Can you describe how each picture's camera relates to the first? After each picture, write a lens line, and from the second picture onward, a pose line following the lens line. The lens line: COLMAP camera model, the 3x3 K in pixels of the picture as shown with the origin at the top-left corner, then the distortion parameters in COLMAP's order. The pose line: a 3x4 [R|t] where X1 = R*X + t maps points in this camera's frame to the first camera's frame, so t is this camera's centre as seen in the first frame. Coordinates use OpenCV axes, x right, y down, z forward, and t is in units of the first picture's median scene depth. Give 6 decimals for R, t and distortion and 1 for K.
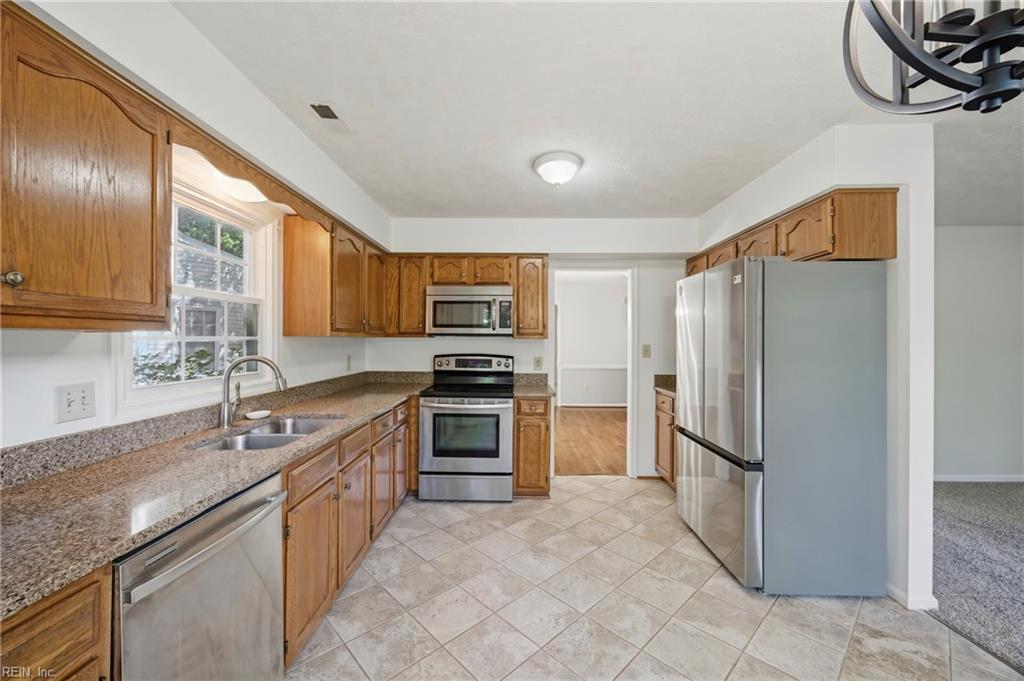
lens RADIAL K [[407.6, 0, 511.2], [0, 407.6, 339.7], [0, 0, 1]] dist [-0.001416, 0.000553]
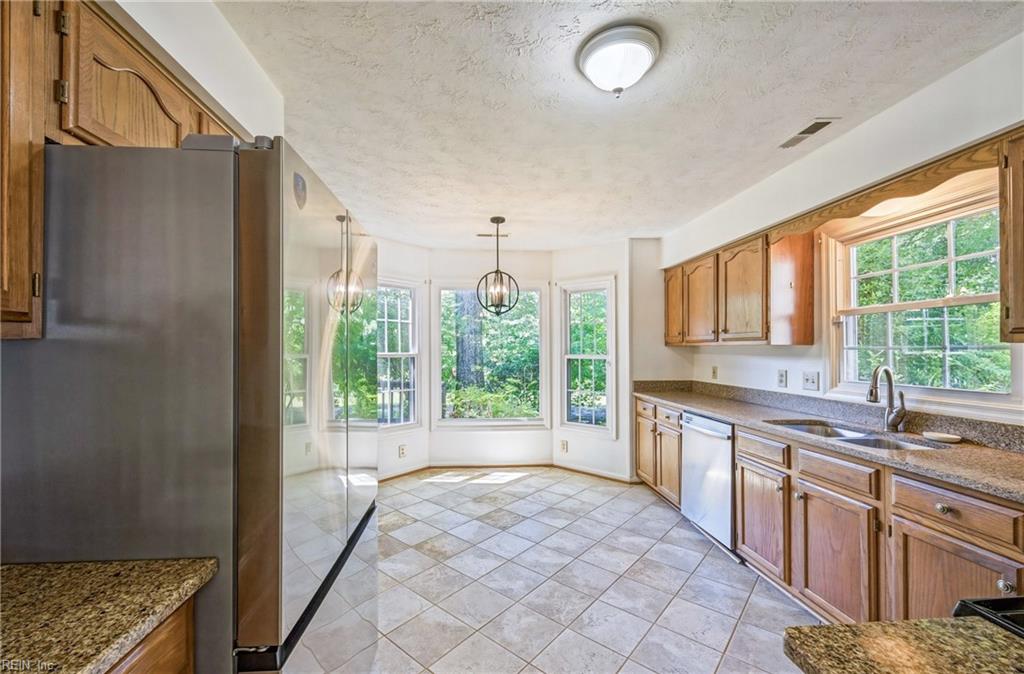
lens RADIAL K [[412.5, 0, 501.3], [0, 412.5, 336.0], [0, 0, 1]] dist [-0.000451, 0.000048]
pose [[-0.995297, -0.007216, -0.096600, 0.237675], [-0.004078, 0.999459, -0.032639, 0.002838], [0.096783, -0.032092, -0.994788, 1.096280]]
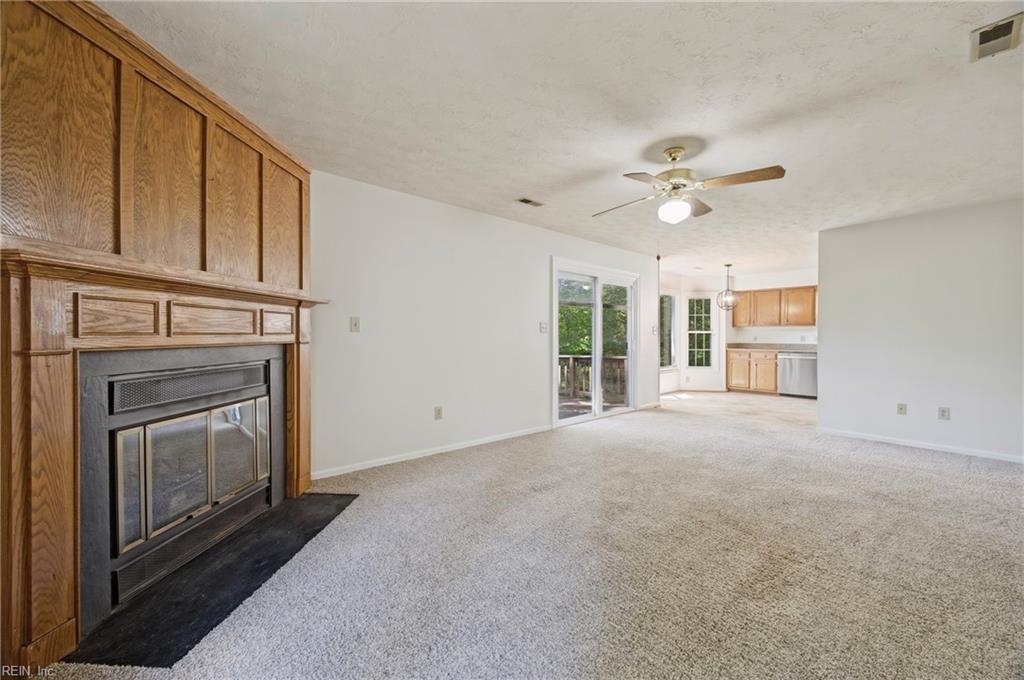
lens RADIAL K [[407.6, 0, 511.2], [0, 407.6, 339.2], [0, 0, 1]] dist [-0.001416, 0.000553]
pose [[-0.750778, -0.003103, -0.660548, 2.266787], [-0.005915, 0.999980, 0.002025, 0.067089], [0.660528, 0.005428, -0.750781, 0.937851]]
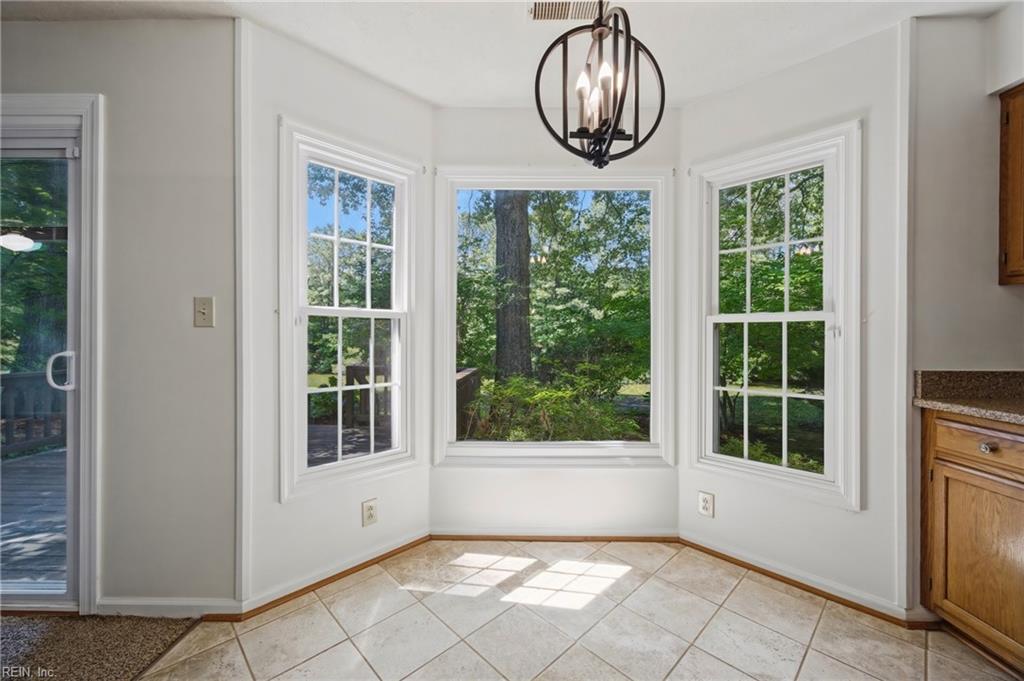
lens RADIAL K [[407.6, 0, 511.2], [0, 407.6, 339.7], [0, 0, 1]] dist [-0.001416, 0.000553]
pose [[-0.999791, -0.010011, -0.017825, 0.223887], [-0.010094, 0.999939, 0.004531, 0.055853], [0.017779, 0.004710, -0.999831, 0.435028]]
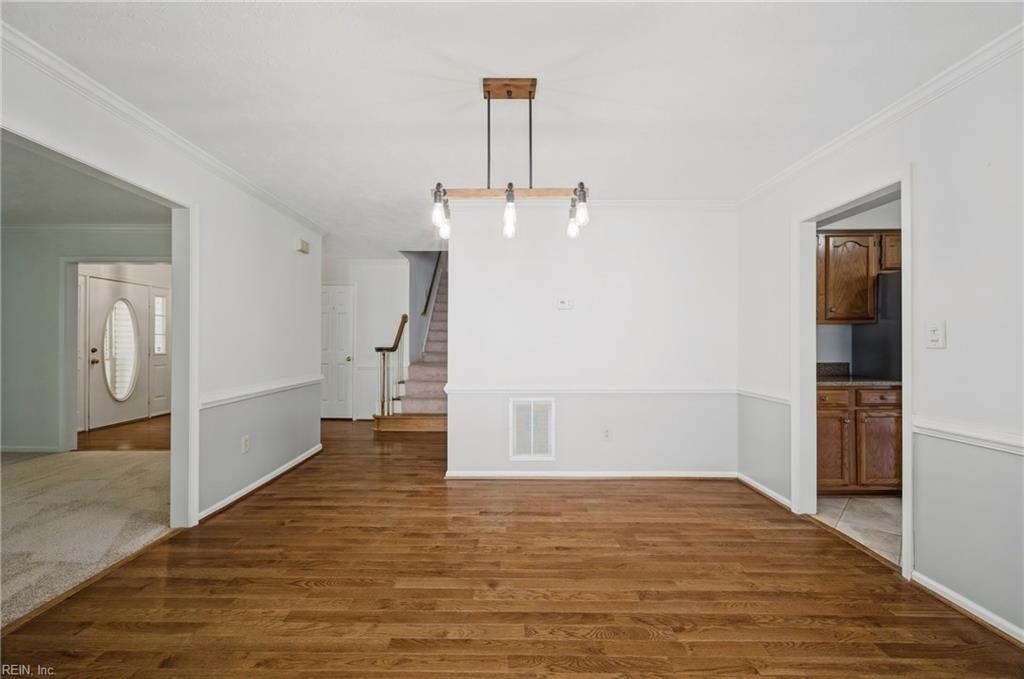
lens RADIAL K [[412.5, 0, 501.3], [0, 412.5, 338.5], [0, 0, 1]] dist [-0.000451, 0.000048]
pose [[-0.007875, -0.001355, 0.999968, -0.471889], [-0.001273, 0.999998, 0.001345, 0.033597], [-0.999968, -0.001263, -0.007877, 1.719029]]
